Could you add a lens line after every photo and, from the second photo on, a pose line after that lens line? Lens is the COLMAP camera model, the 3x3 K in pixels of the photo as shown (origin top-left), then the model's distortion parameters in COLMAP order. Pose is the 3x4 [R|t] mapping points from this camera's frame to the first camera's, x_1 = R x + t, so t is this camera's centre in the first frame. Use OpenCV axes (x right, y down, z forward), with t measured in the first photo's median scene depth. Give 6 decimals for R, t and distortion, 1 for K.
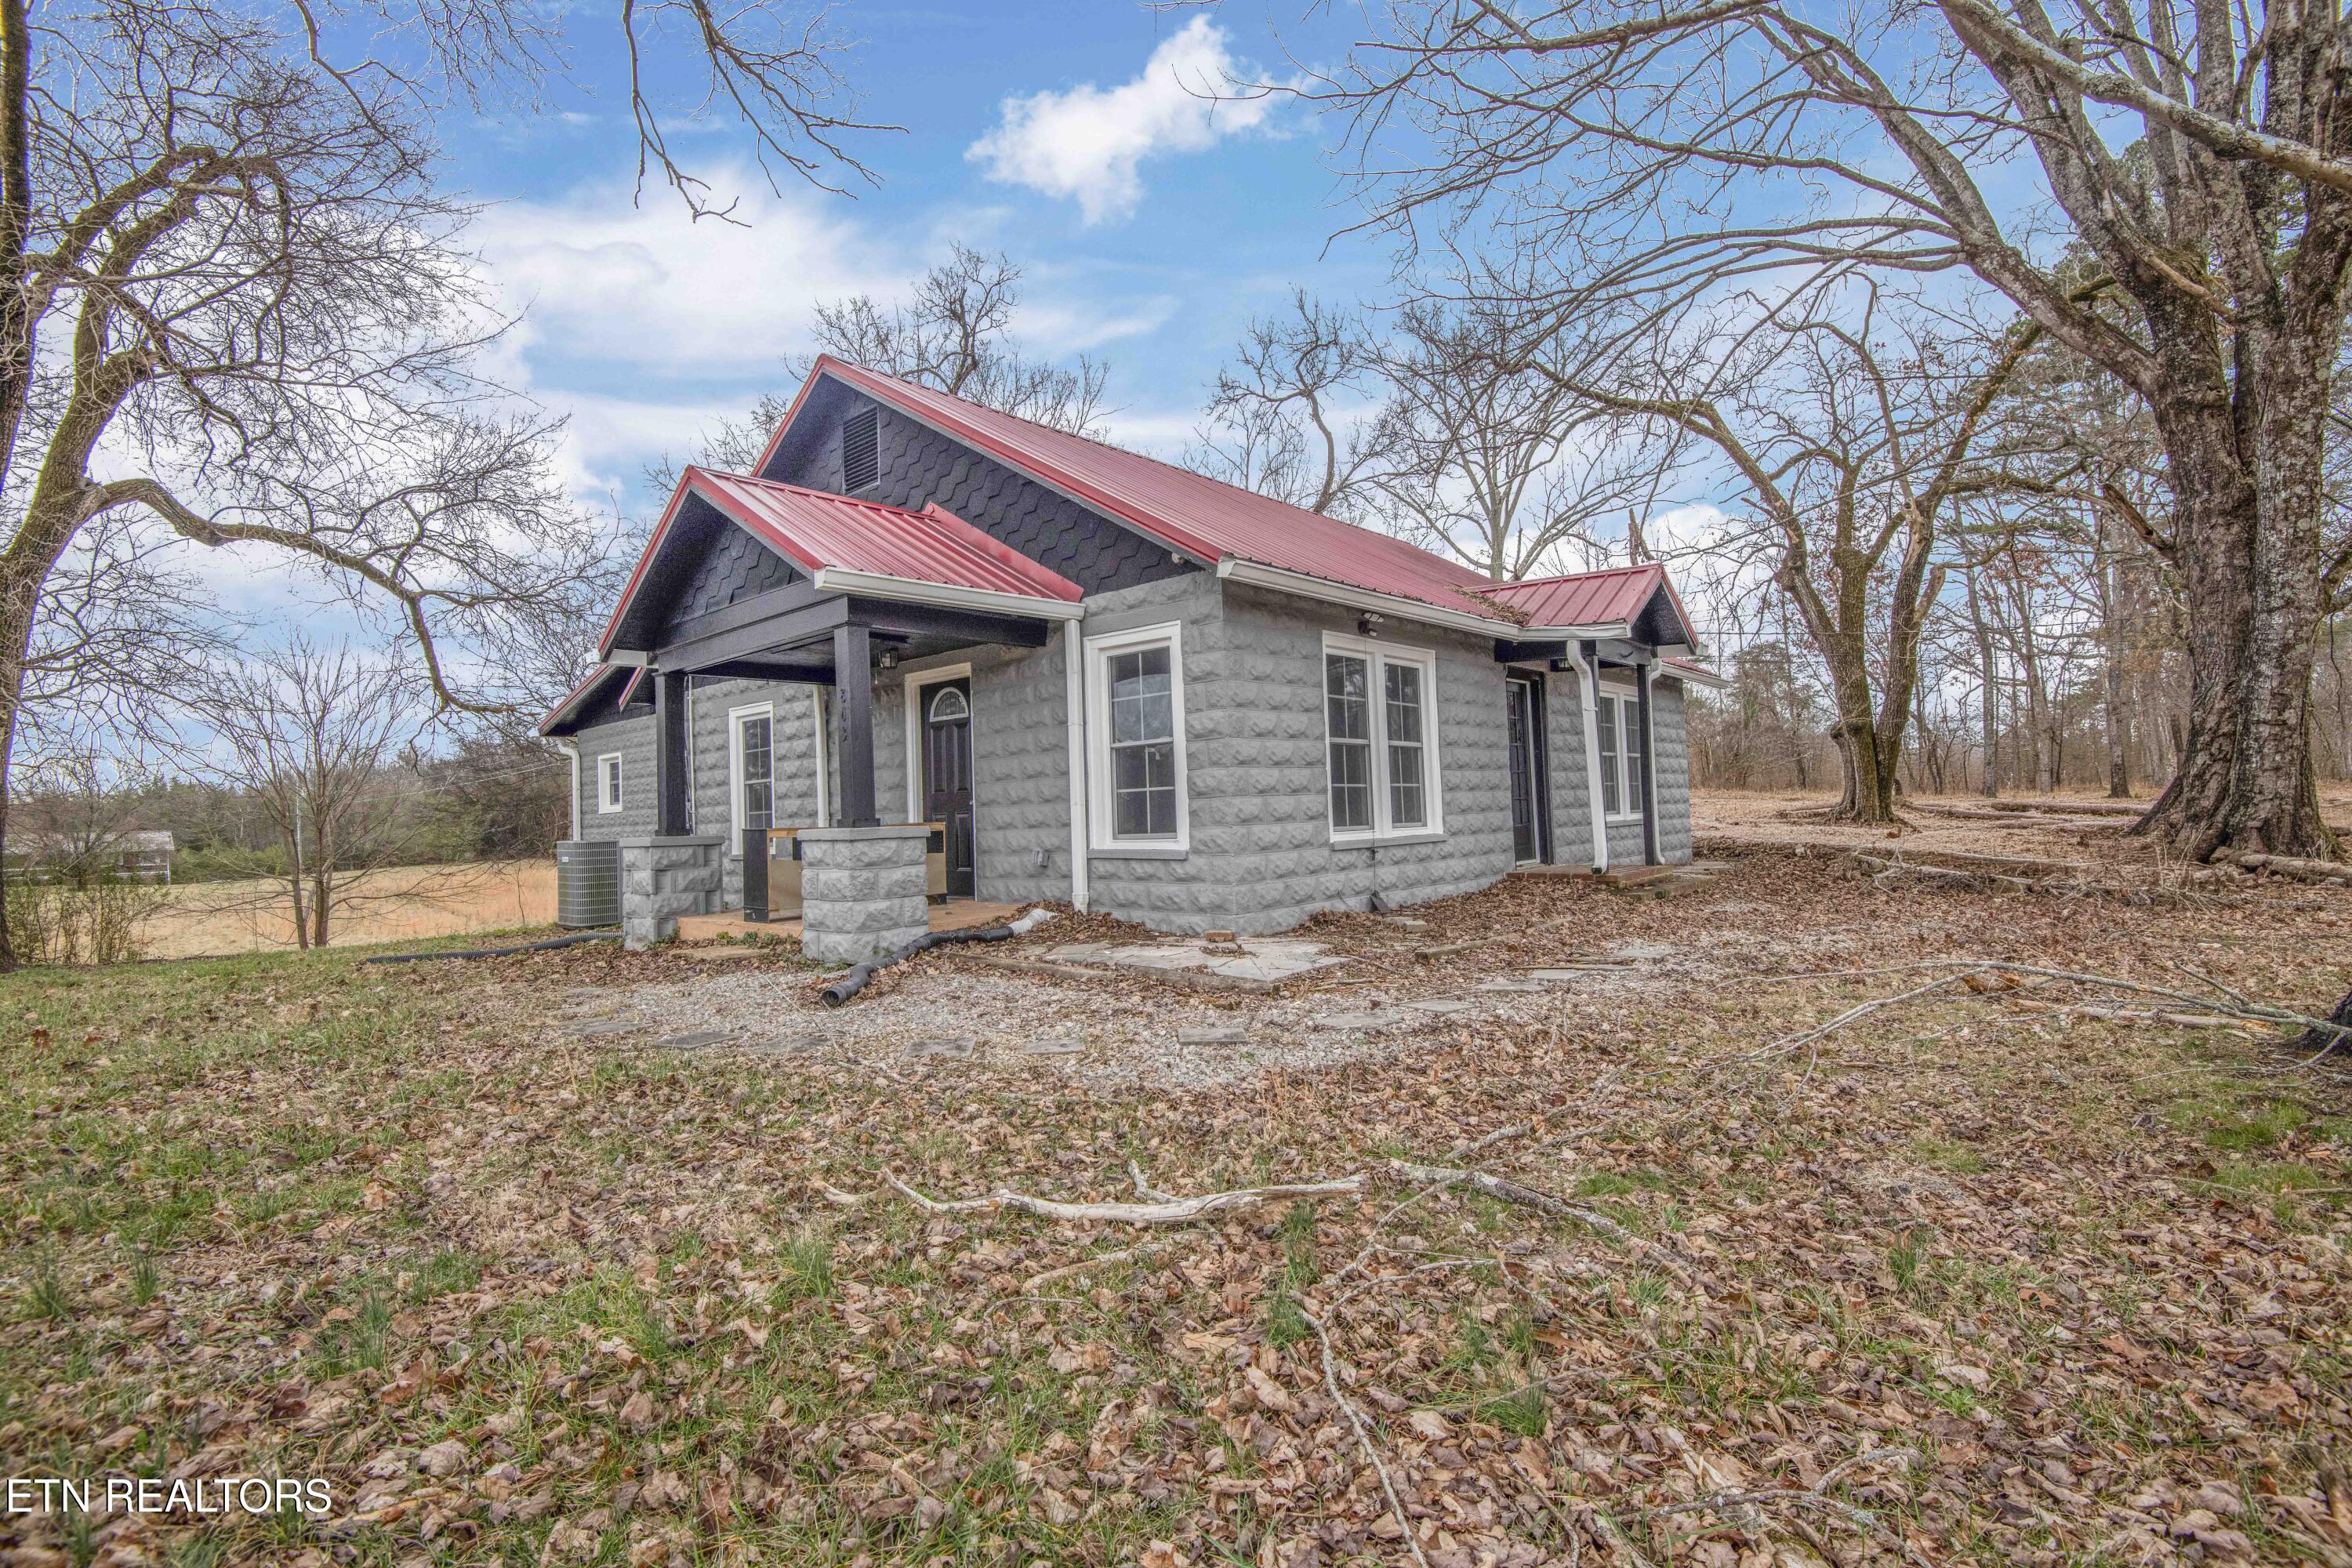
lens RADIAL K [[1086.0, 0, 1174.0], [0, 1086.0, 788.0], [0, 0, 1]] dist [-0.014843, -0.018532]
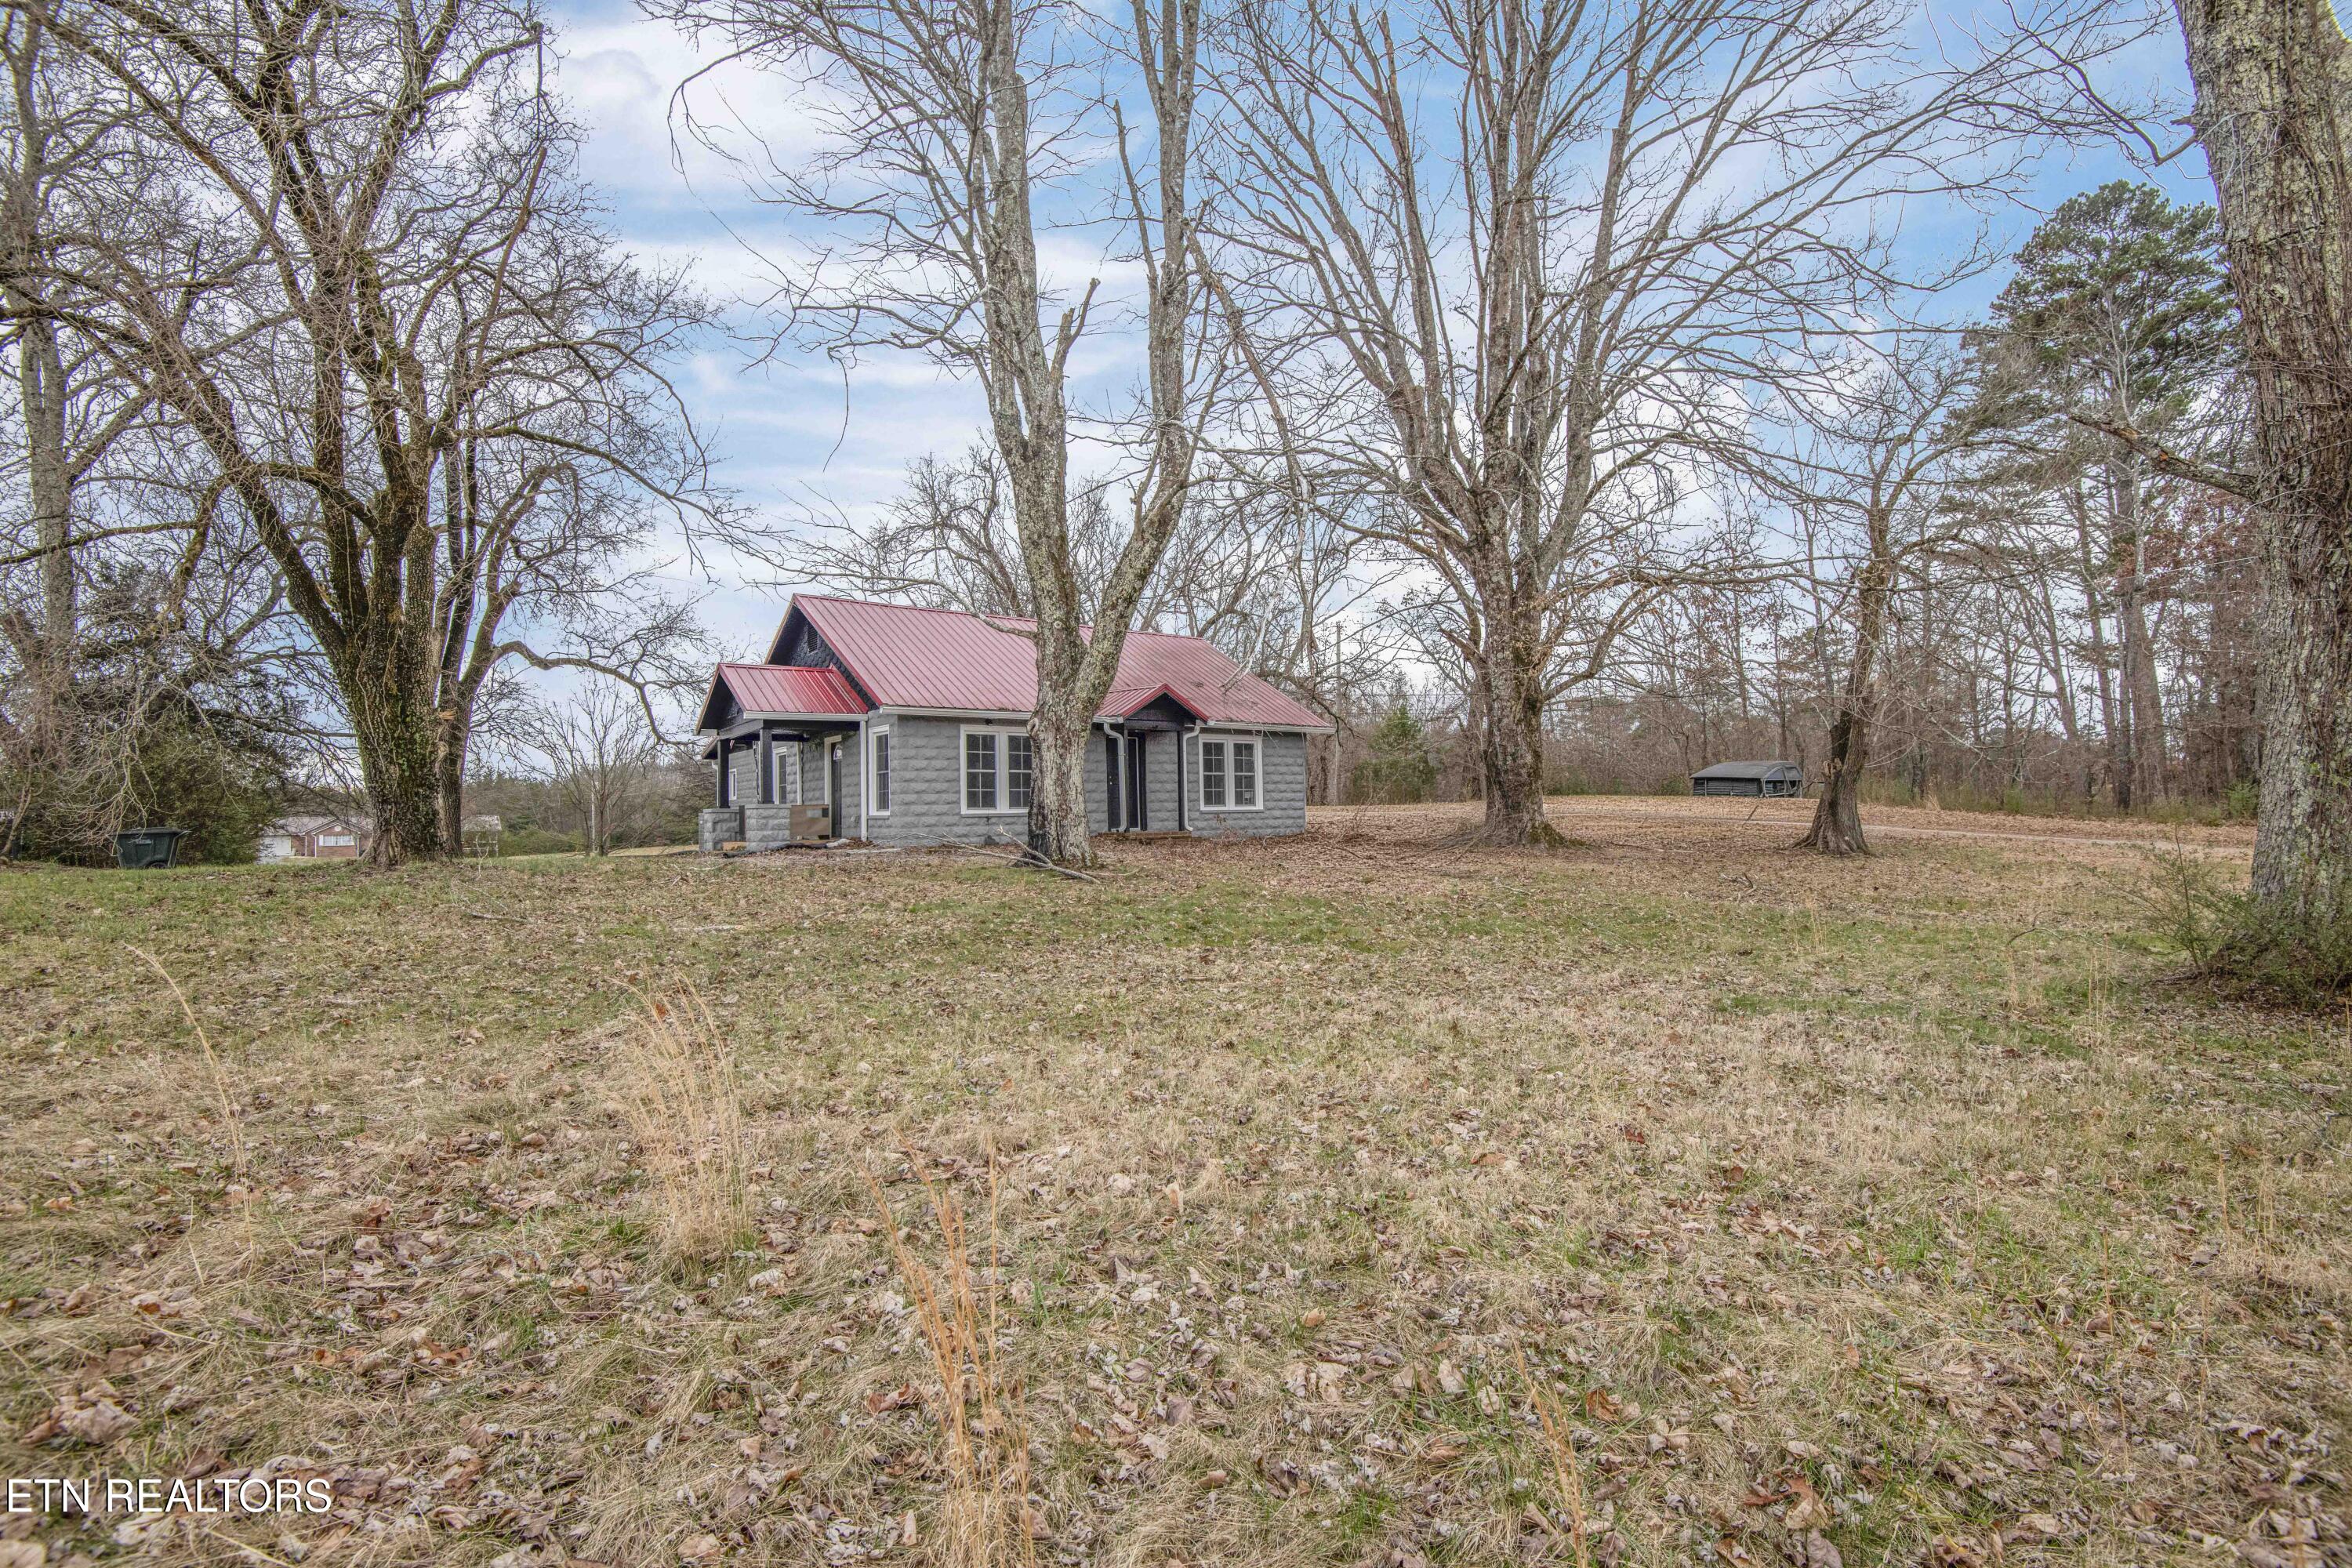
lens RADIAL K [[1086.0, 0, 1188.2], [0, 1086.0, 791.1], [0, 0, 1]] dist [-0.014843, -0.018532]
pose [[0.982864, 0.006710, -0.184212, 0.698495], [-0.005399, 0.999956, 0.007620, -0.013620], [0.184255, -0.006495, 0.982857, -0.822558]]
